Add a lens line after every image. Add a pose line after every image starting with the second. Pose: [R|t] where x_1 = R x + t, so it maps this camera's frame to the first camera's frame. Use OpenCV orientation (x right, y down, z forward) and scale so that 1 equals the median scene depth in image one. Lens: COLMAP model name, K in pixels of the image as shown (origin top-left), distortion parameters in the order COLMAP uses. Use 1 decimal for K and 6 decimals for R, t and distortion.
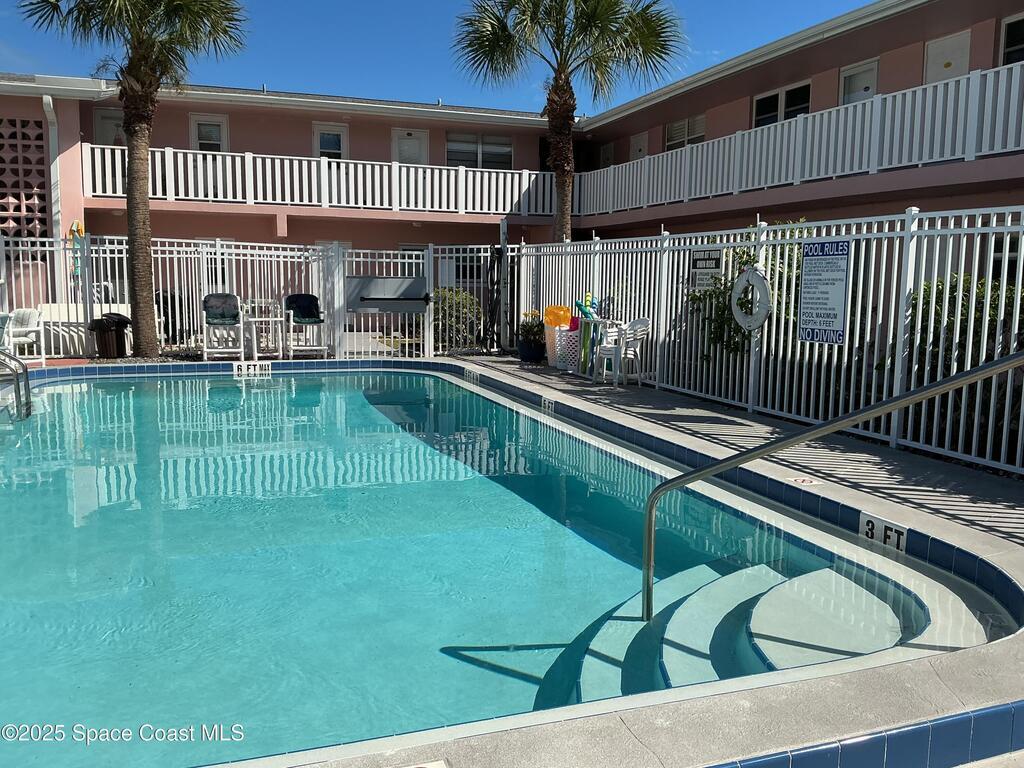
lens RADIAL K [[865.8, 0, 512.9], [0, 865.8, 383.9], [0, 0, 1]] dist [0.004897, -0.046882]
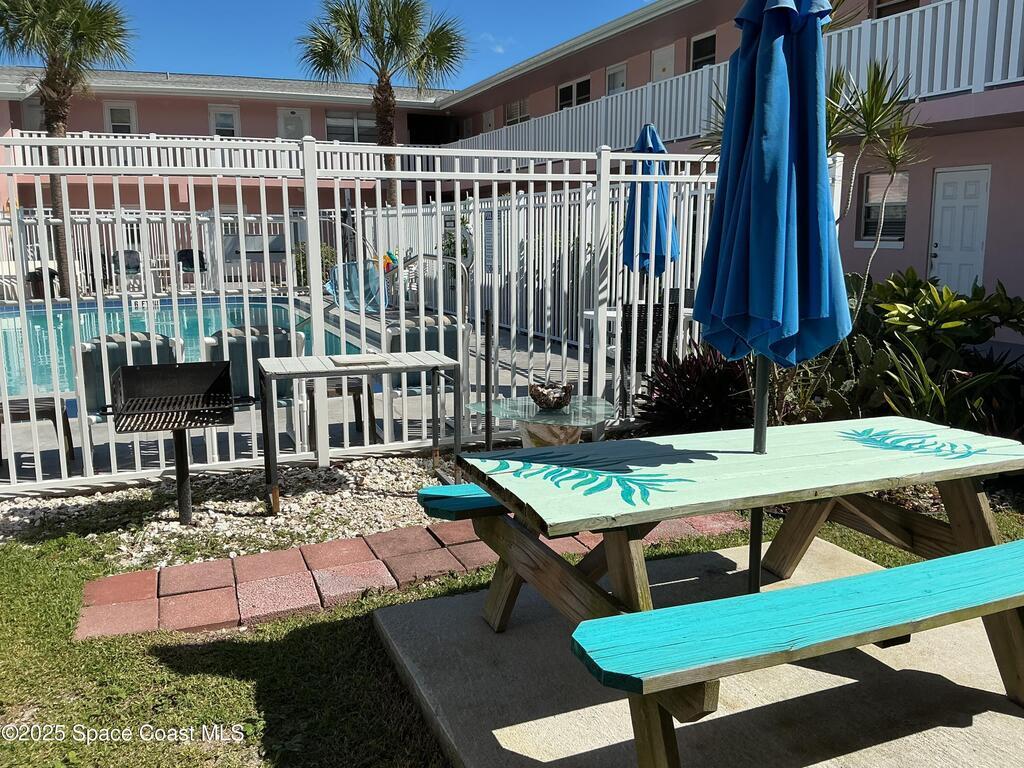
lens RADIAL K [[865.8, 0, 510.9], [0, 865.8, 385.6], [0, 0, 1]] dist [0.004897, -0.046882]
pose [[0.998393, -0.026676, 0.049989, 0.150023], [0.023882, 0.998163, 0.055673, 0.035183], [-0.051383, -0.054390, 0.997197, -0.302641]]
